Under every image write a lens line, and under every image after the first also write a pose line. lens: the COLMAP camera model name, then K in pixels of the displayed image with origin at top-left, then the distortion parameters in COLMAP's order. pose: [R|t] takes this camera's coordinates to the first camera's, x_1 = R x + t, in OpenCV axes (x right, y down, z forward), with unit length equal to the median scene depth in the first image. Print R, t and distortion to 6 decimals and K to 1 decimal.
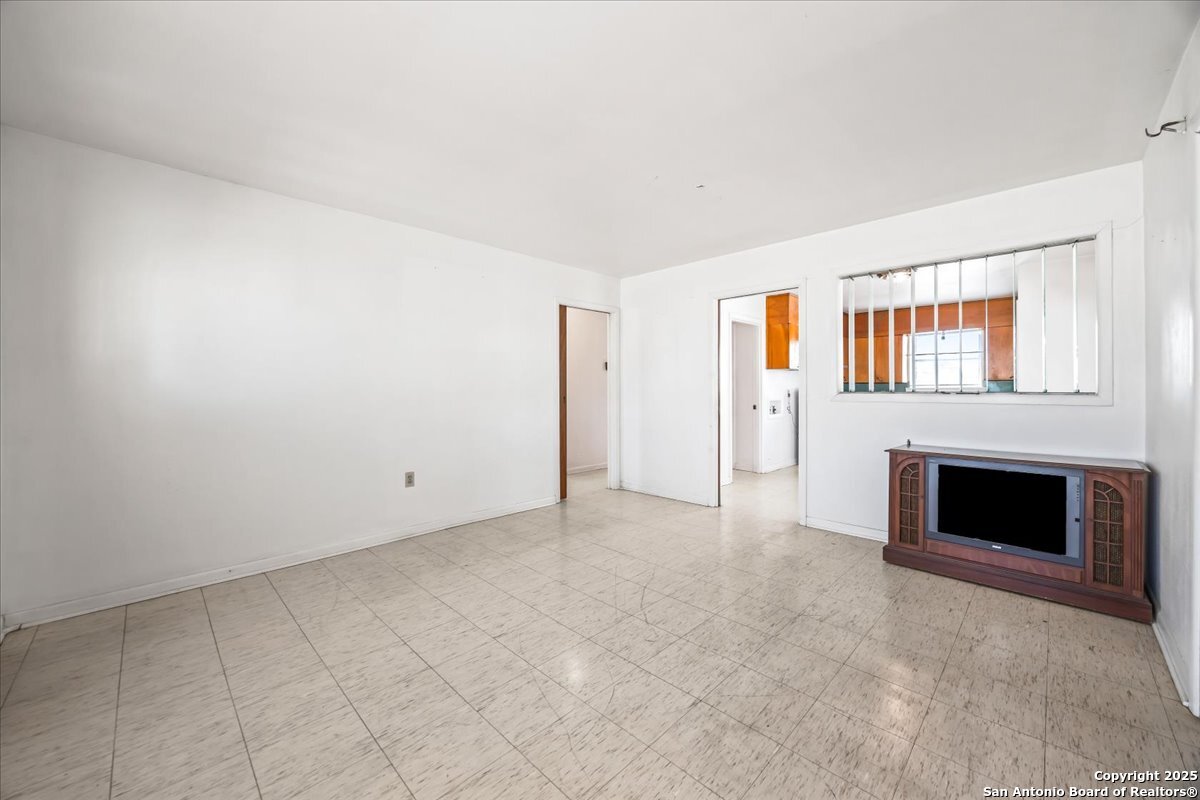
lens RADIAL K [[462.0, 0, 598.3], [0, 462.0, 393.8], [0, 0, 1]] dist [-0.003655, 0.000185]
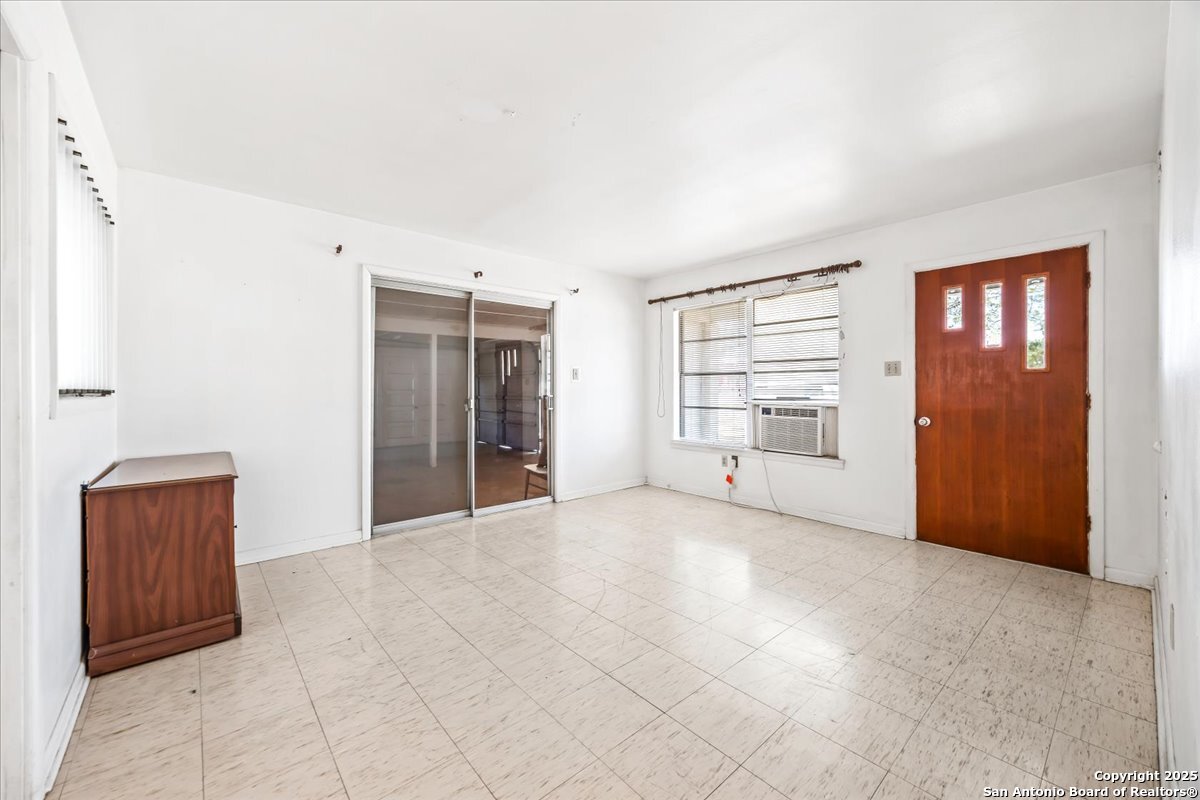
lens RADIAL K [[462.0, 0, 599.8], [0, 462.0, 391.7], [0, 0, 1]] dist [-0.003655, 0.000185]
pose [[-0.997728, 0.010470, 0.066552, 0.030147], [0.011290, 0.999865, 0.011960, -0.013726], [-0.066418, 0.012684, -0.997711, 2.131275]]
